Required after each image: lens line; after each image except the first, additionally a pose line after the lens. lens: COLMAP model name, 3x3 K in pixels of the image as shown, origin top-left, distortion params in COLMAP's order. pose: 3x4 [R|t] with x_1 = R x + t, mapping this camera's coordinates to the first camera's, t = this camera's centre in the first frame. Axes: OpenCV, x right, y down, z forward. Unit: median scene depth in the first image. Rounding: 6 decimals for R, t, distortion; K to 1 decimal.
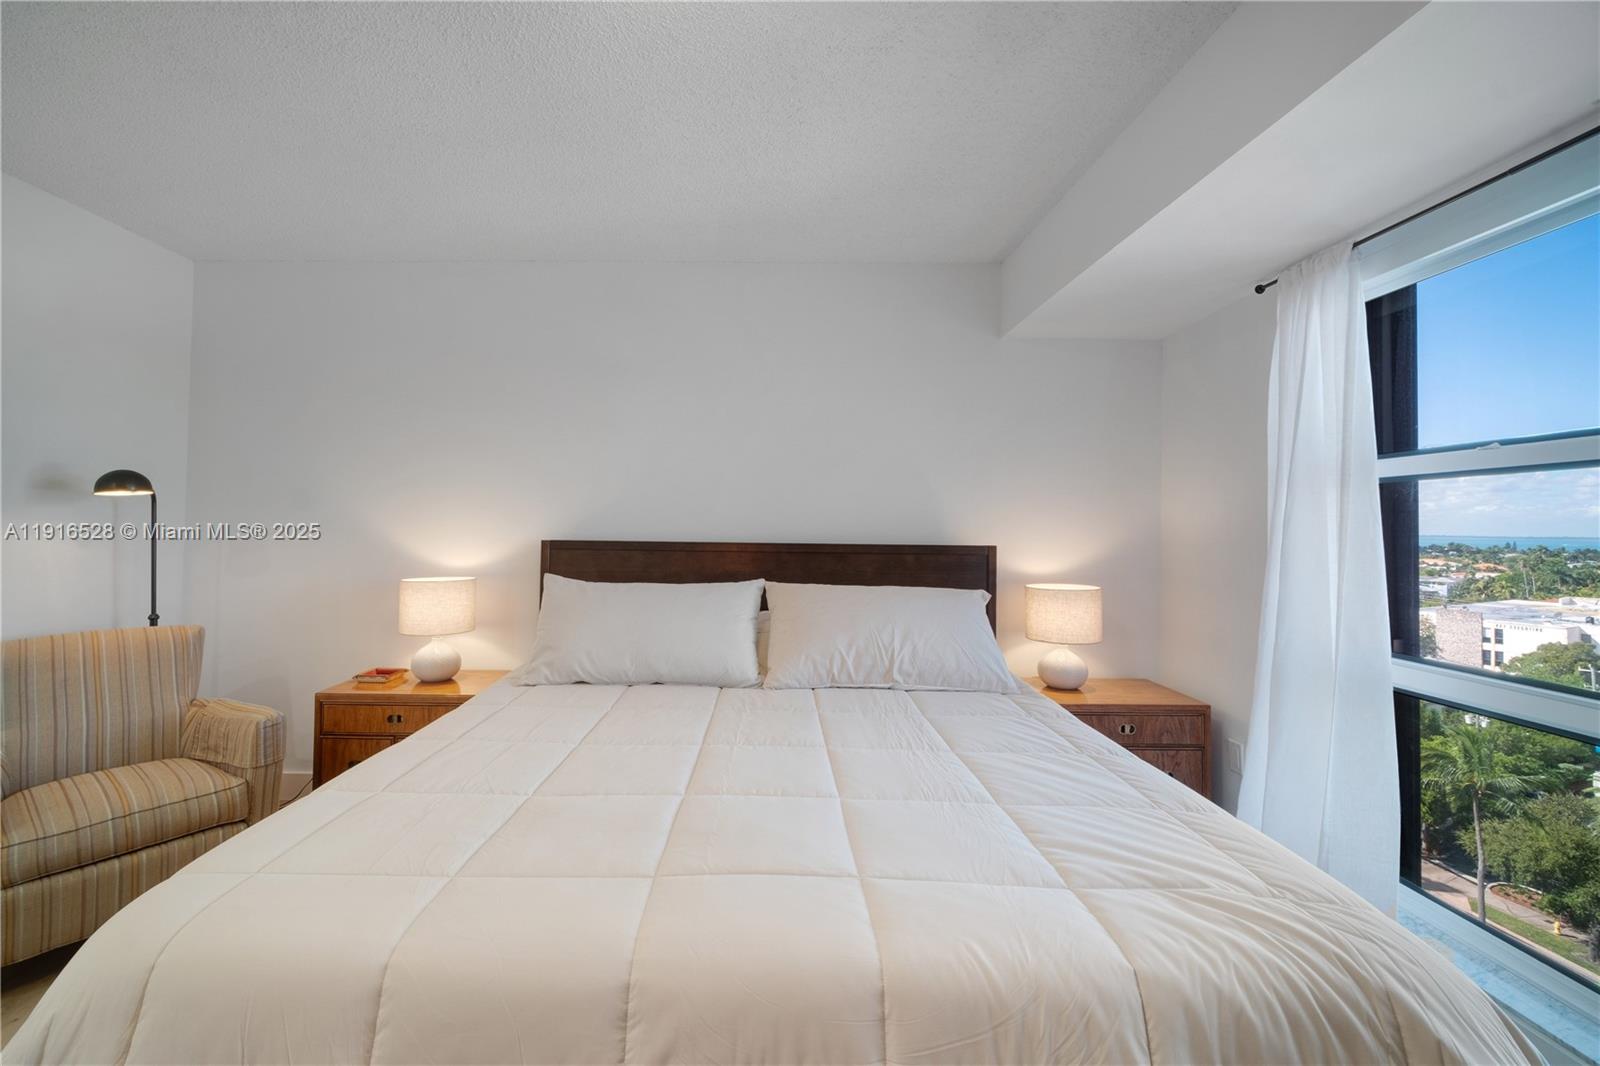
lens RADIAL K [[655.7, 0, 772.4], [0, 655.7, 511.6], [0, 0, 1]] dist [-0.002514, 0.000641]
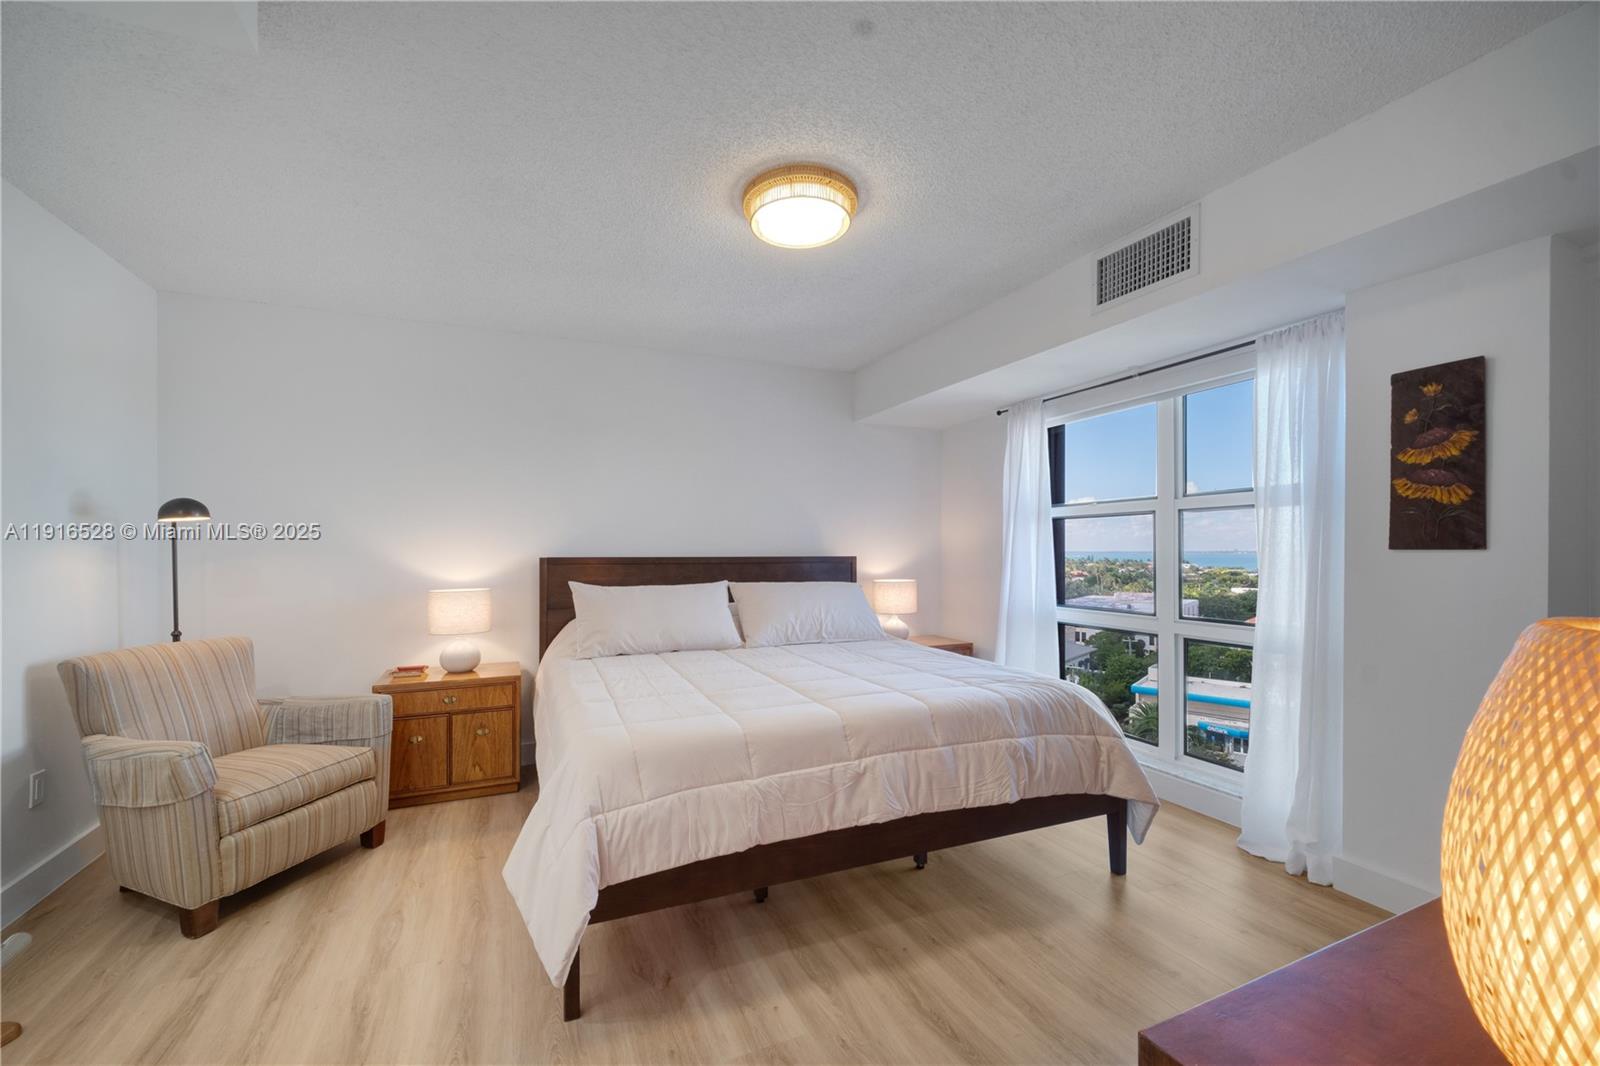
lens RADIAL K [[642.2, 0, 781.4], [0, 642.2, 546.8], [0, 0, 1]] dist [-0.003514, 0.000260]
pose [[0.921811, -0.009781, 0.387515, -0.501379], [0.002740, 0.999821, 0.018717, 0.000437], [-0.387629, -0.016192, 0.921673, -0.413039]]
